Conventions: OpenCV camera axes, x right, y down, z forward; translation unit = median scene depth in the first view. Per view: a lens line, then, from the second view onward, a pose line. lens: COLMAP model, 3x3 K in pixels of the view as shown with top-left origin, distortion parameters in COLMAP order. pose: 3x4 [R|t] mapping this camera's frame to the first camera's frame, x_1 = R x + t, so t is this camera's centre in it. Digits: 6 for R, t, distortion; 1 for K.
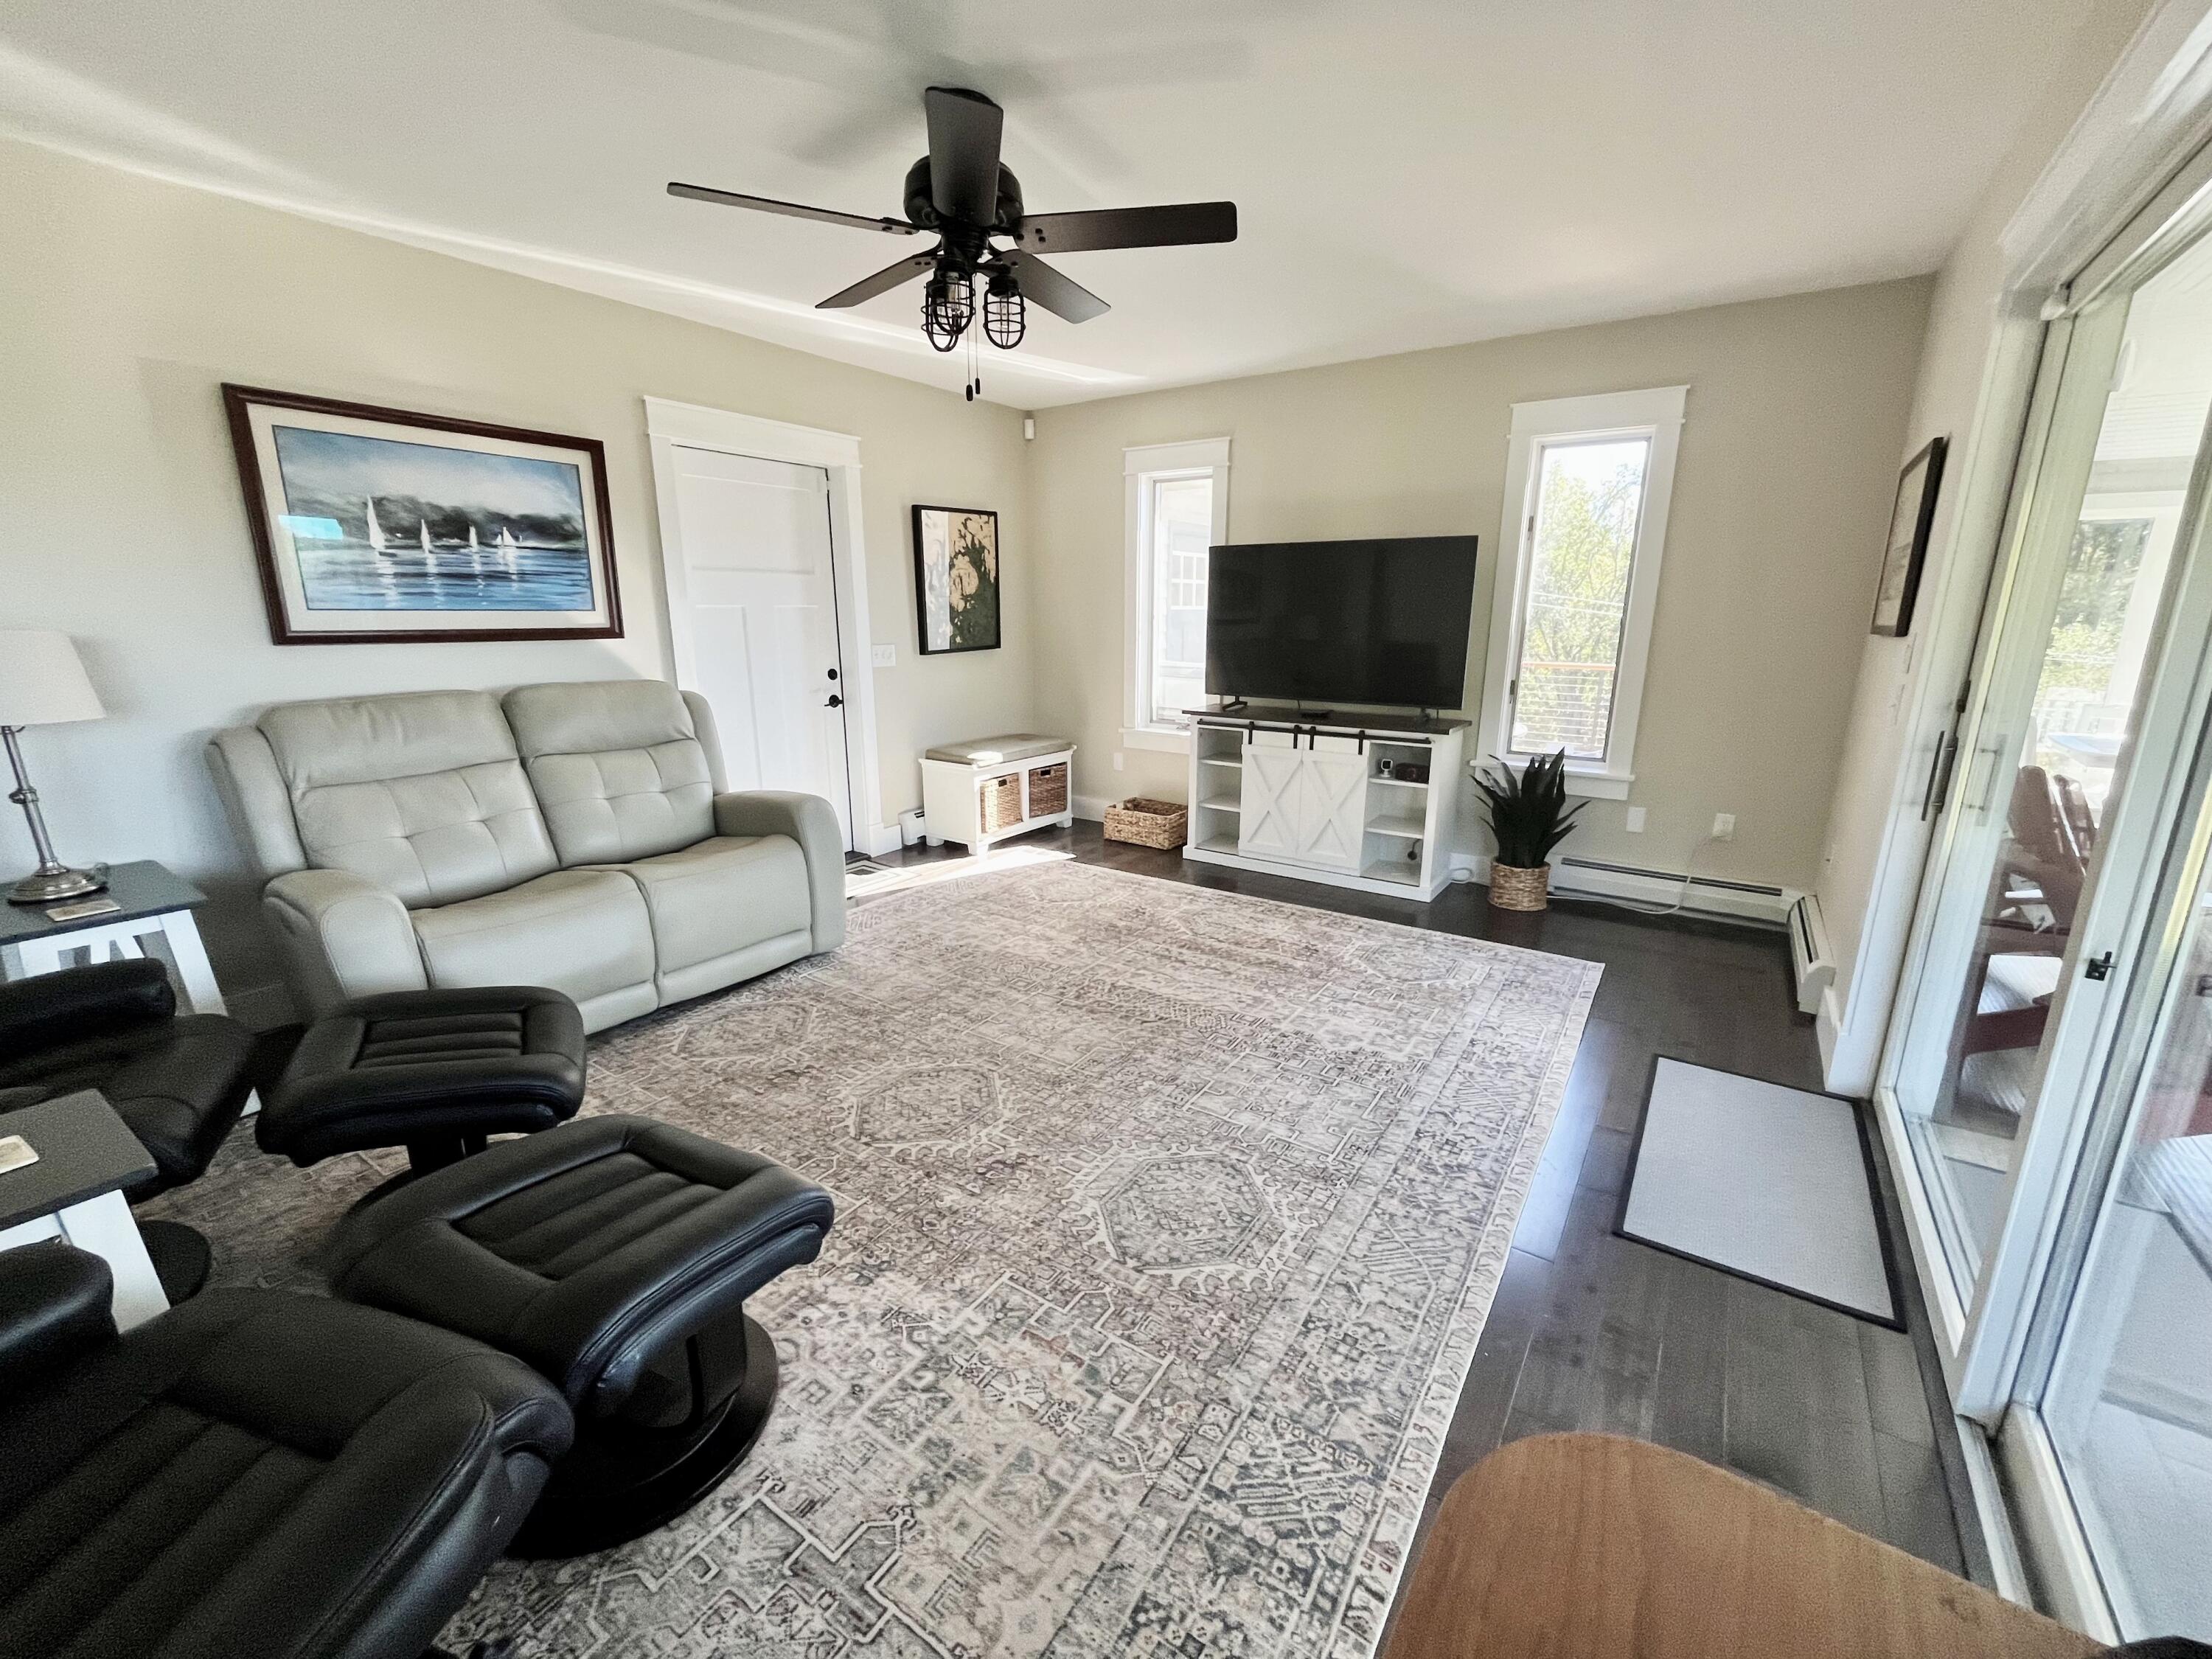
lens RADIAL K [[895.0, 0, 1106.0], [0, 895.0, 829.5], [0, 0, 1]] dist [-0.001566, -0.000372]
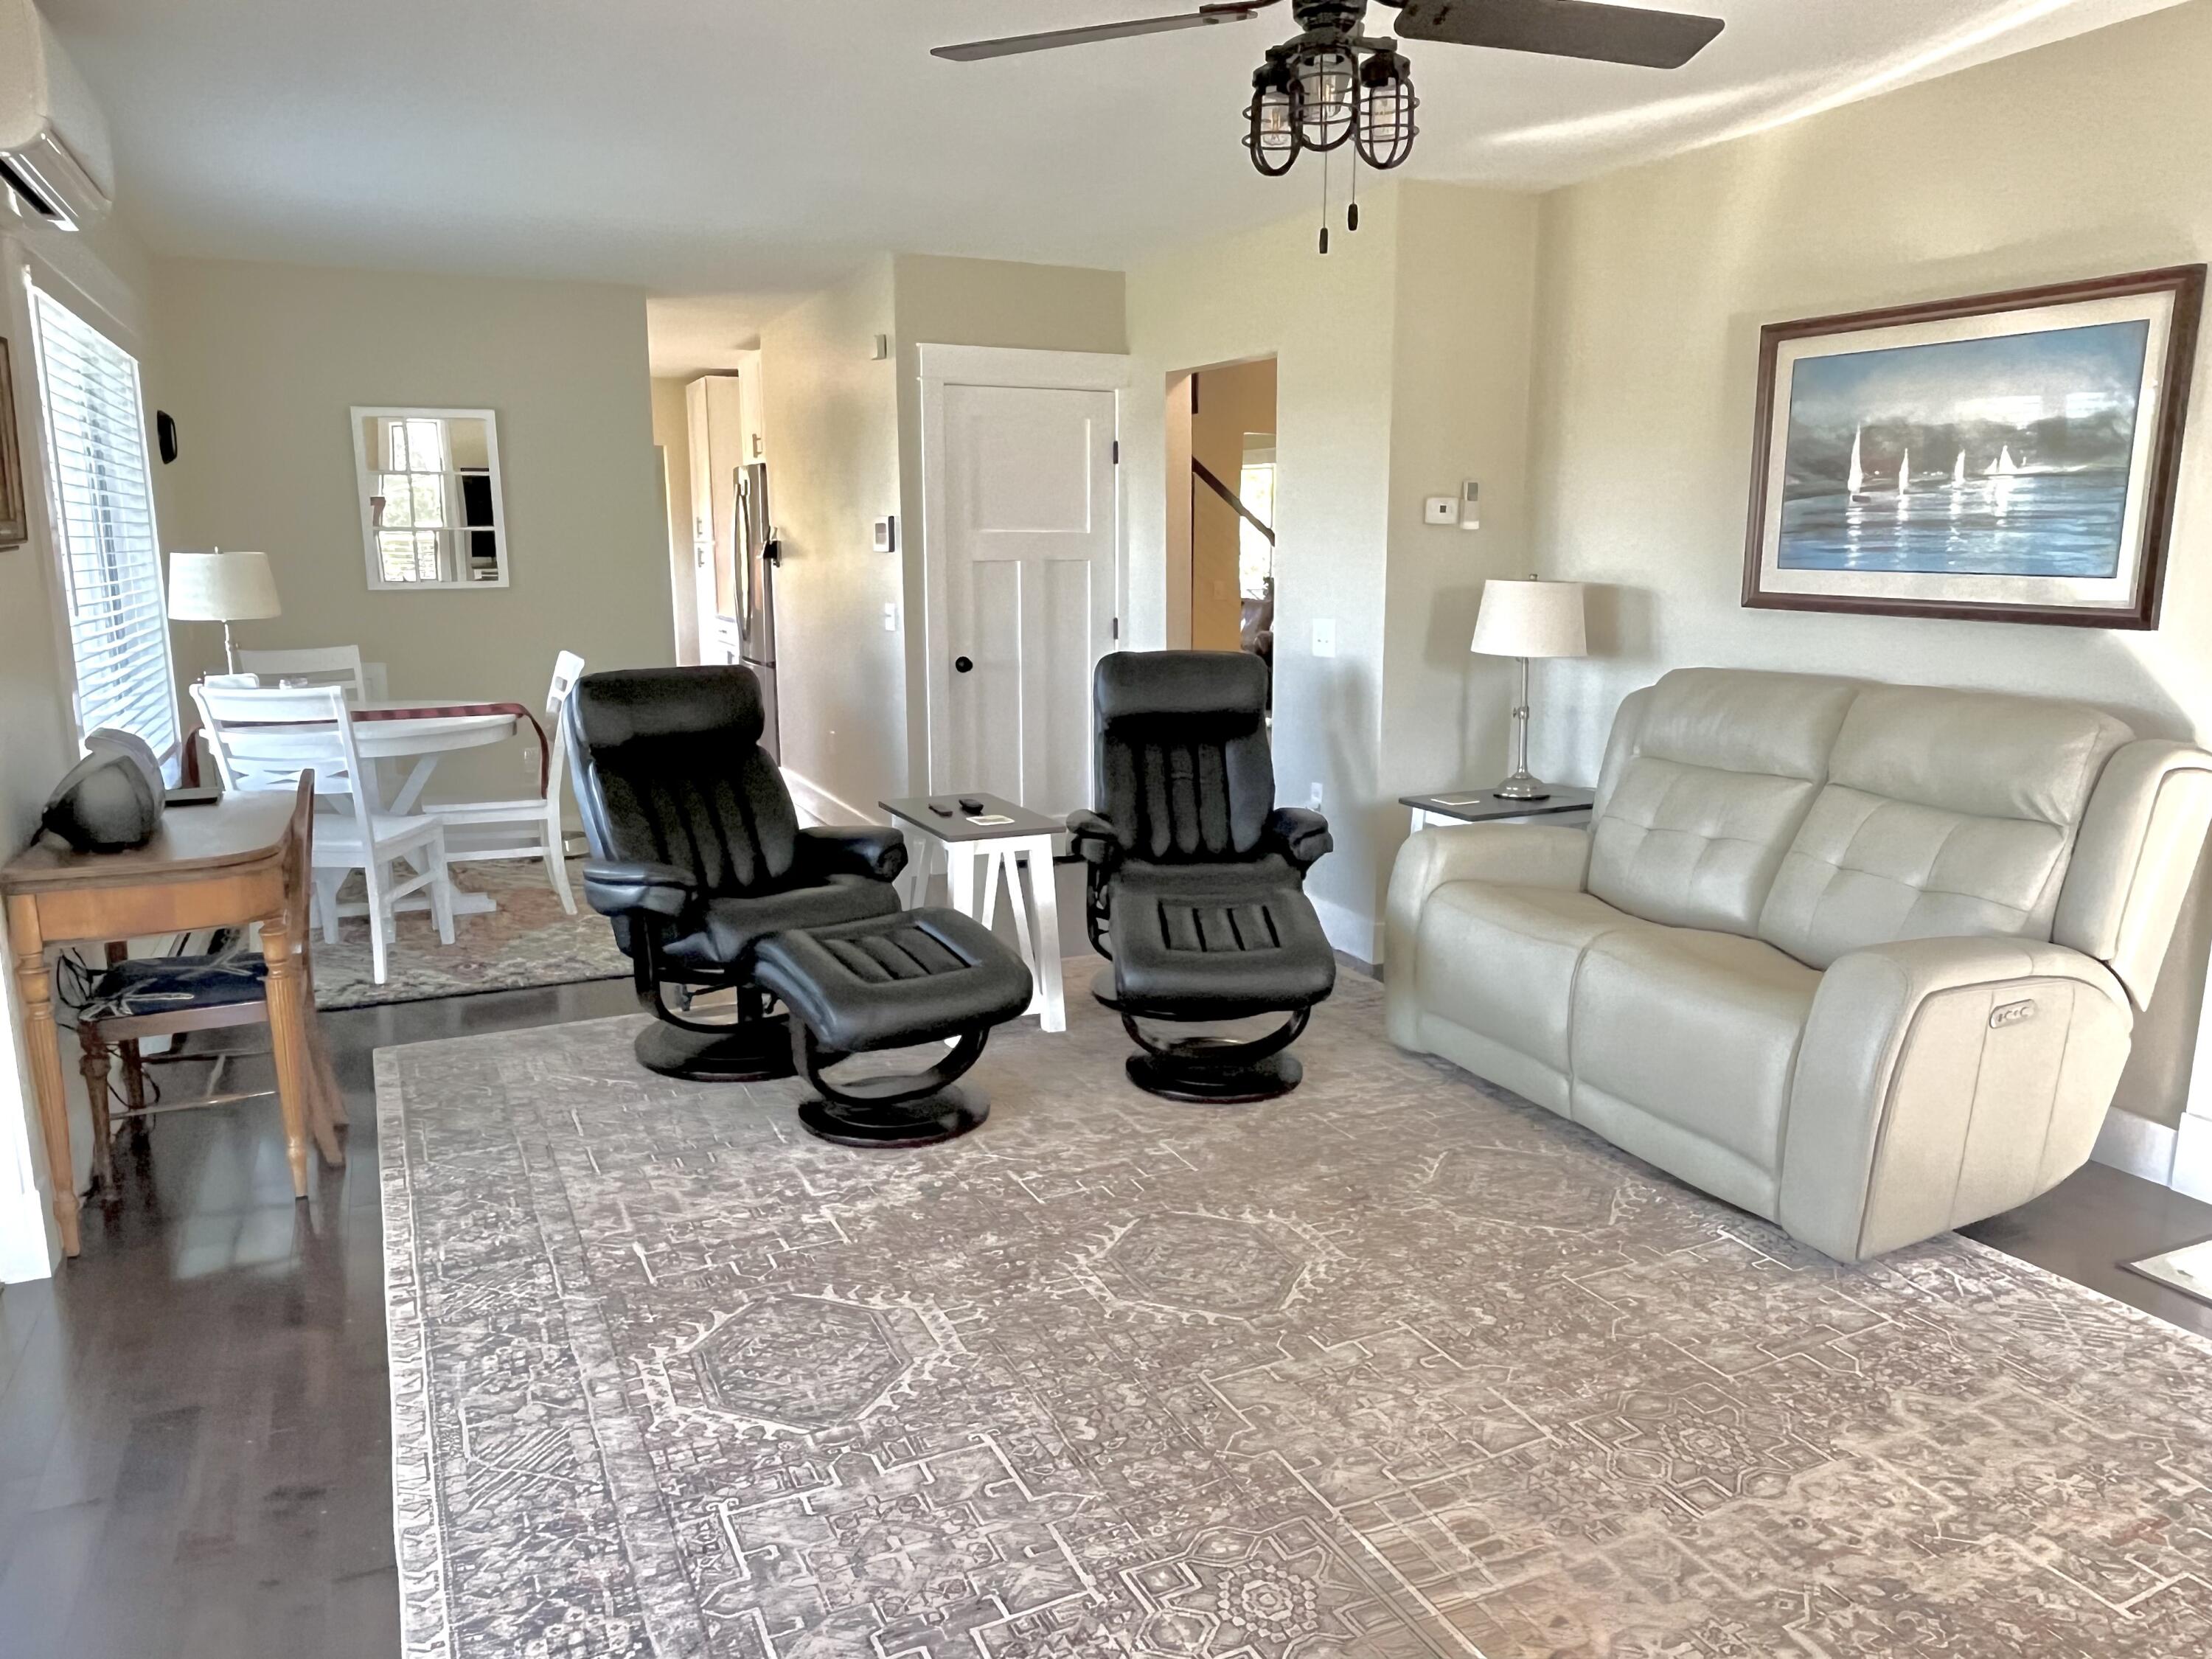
lens RADIAL K [[1508.1, 0, 1106.0], [0, 1508.1, 829.5], [0, 0, 1]] dist [0.000988, -0.002425]
pose [[-0.500870, 0.162086, -0.850210, 0.674144], [-0.209792, 0.930280, 0.300942, -0.301197], [0.839712, 0.329101, -0.431945, 1.122108]]
